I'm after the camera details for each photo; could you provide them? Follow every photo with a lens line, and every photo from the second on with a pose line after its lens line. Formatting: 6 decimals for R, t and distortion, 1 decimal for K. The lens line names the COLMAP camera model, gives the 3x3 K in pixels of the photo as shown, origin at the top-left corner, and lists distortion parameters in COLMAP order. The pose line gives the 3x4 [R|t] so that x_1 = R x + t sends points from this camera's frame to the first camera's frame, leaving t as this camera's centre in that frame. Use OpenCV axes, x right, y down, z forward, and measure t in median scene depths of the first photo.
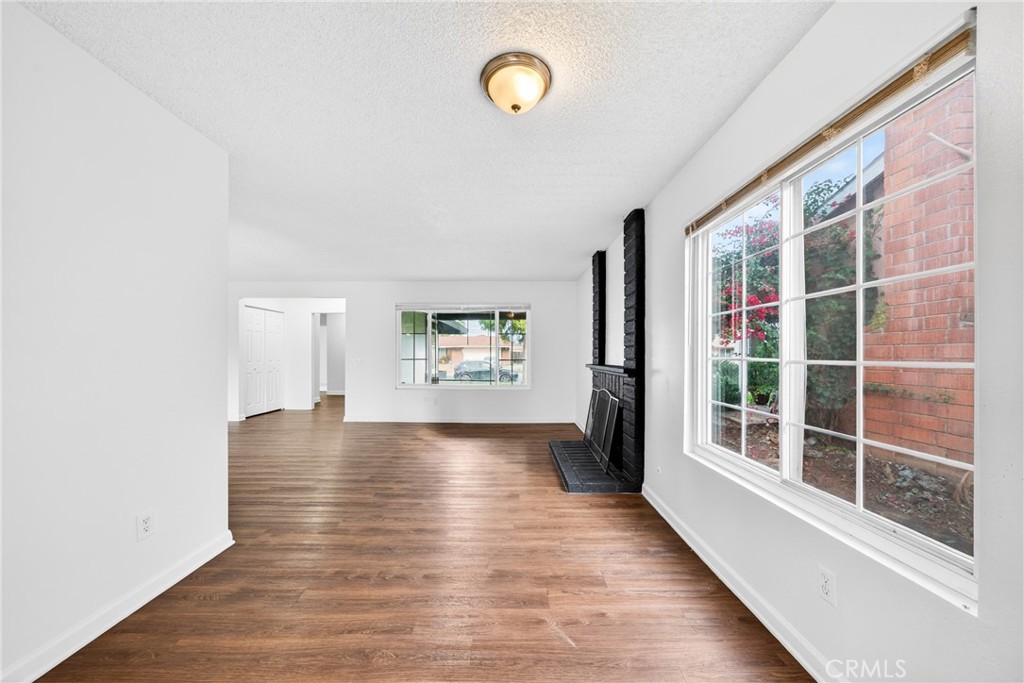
lens RADIAL K [[356.7, 0, 488.7], [0, 356.7, 358.3], [0, 0, 1]] dist [-0.006316, 0.002784]
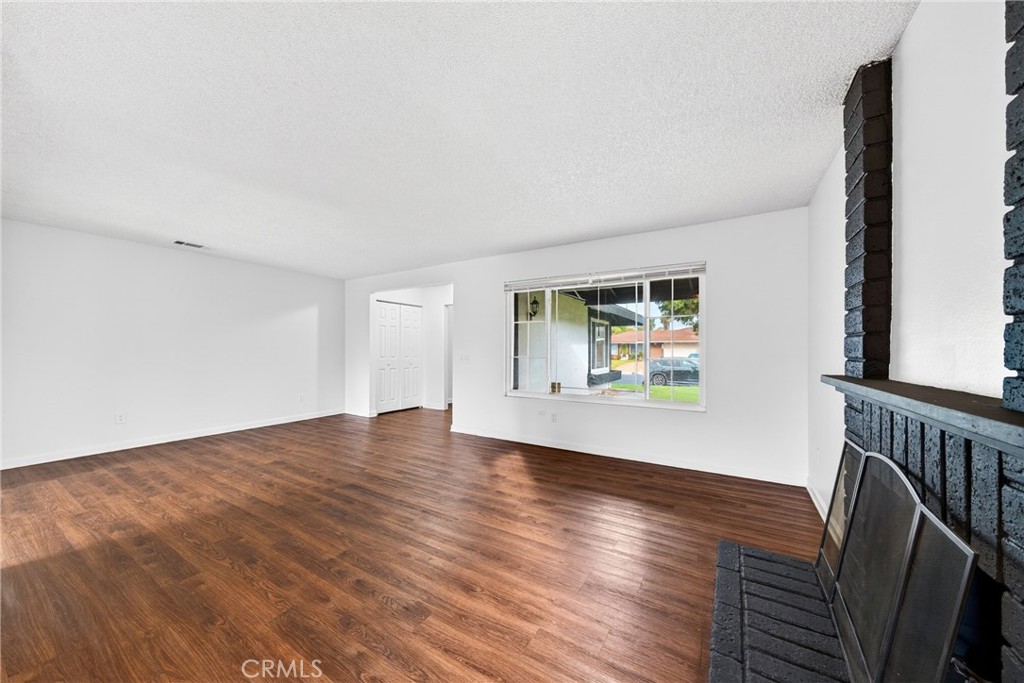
lens RADIAL K [[356.7, 0, 506.0], [0, 356.7, 348.9], [0, 0, 1]] dist [-0.006316, 0.002784]
pose [[0.875145, 0.001229, -0.483859, 0.154983], [-0.009010, 0.999865, -0.013757, -0.004660], [0.483777, 0.016399, 0.875038, 0.477552]]
